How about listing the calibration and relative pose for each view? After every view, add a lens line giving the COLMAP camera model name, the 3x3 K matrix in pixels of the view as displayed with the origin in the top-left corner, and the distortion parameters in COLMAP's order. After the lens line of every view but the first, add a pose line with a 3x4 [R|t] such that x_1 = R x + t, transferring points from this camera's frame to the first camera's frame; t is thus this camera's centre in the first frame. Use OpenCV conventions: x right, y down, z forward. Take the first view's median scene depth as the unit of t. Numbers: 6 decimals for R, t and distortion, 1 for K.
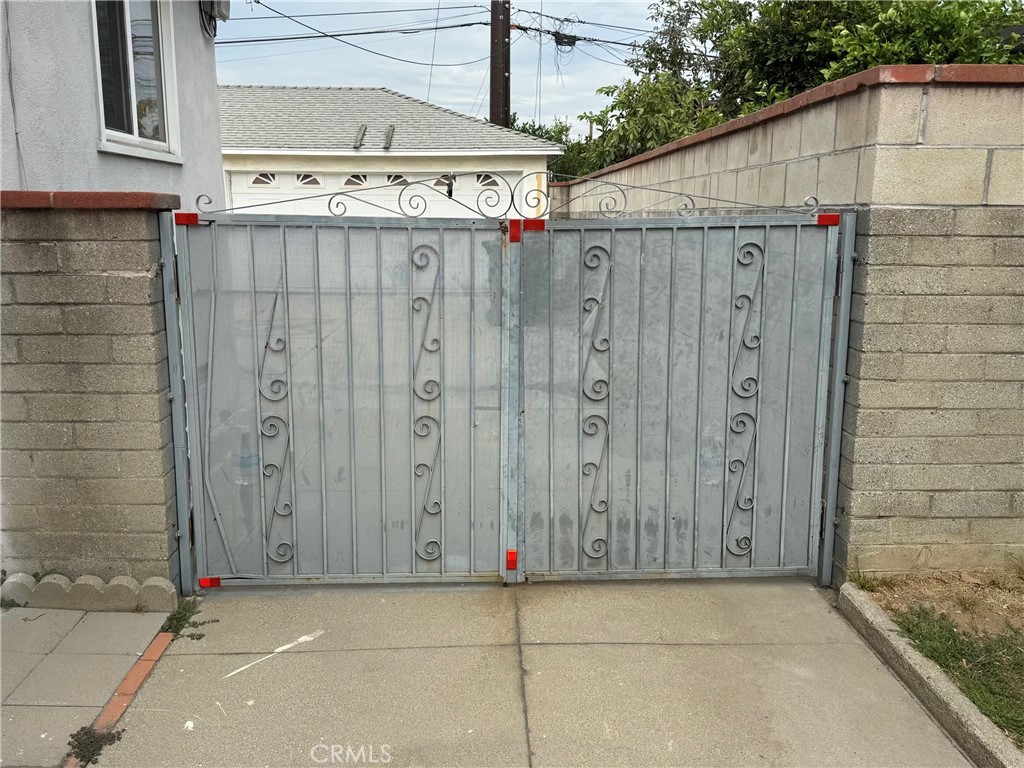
lens RADIAL K [[912.1, 0, 519.2], [0, 912.1, 379.1], [0, 0, 1]] dist [0.077207, -0.042216]
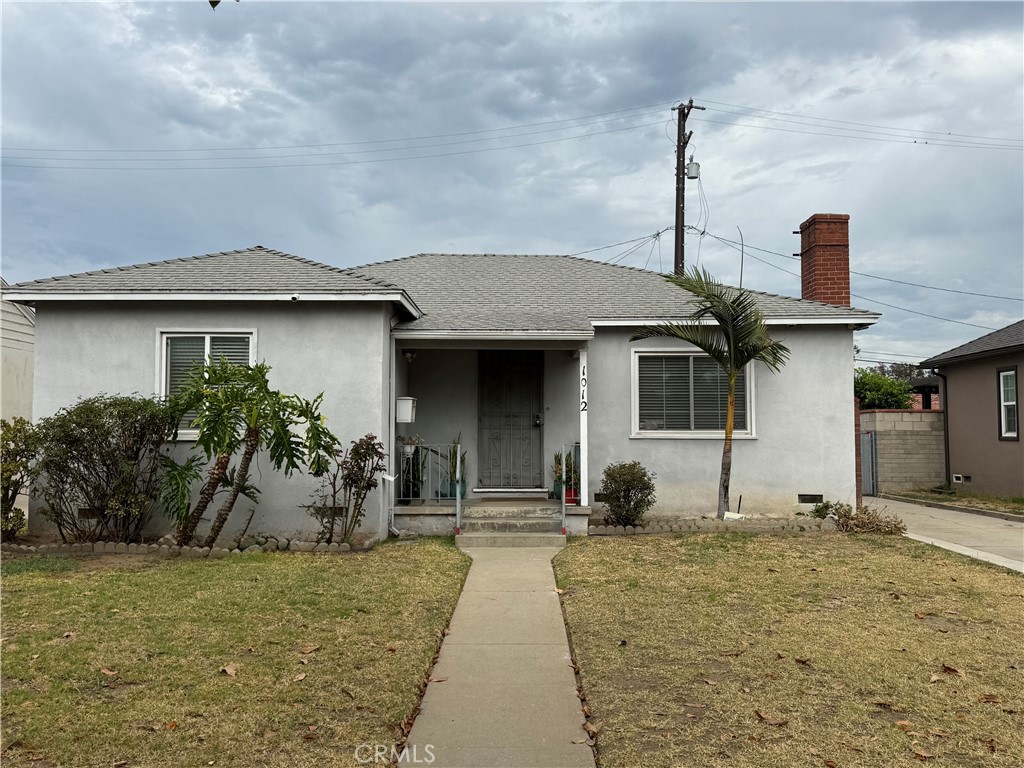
lens RADIAL K [[912.1, 0, 514.4], [0, 912.1, 383.1], [0, 0, 1]] dist [0.077207, -0.042216]
pose [[0.998997, -0.009350, -0.043790, -0.422423], [-0.001578, 0.969999, -0.243104, 0.241135], [0.044749, 0.242930, 0.969011, -1.234259]]
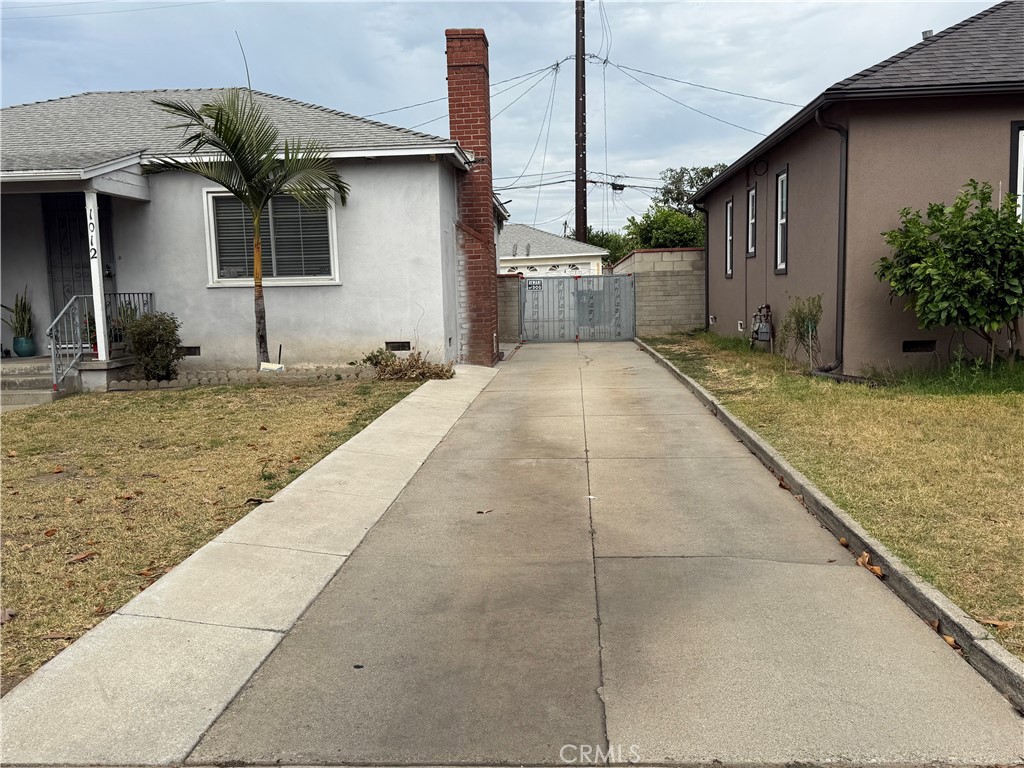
lens RADIAL K [[912.1, 0, 507.1], [0, 912.1, 382.7], [0, 0, 1]] dist [0.077207, -0.042216]
pose [[0.993169, -0.021596, -0.114667, 0.050601], [0.011821, 0.996289, -0.085253, 0.238056], [0.116082, 0.083315, 0.989739, -1.139381]]
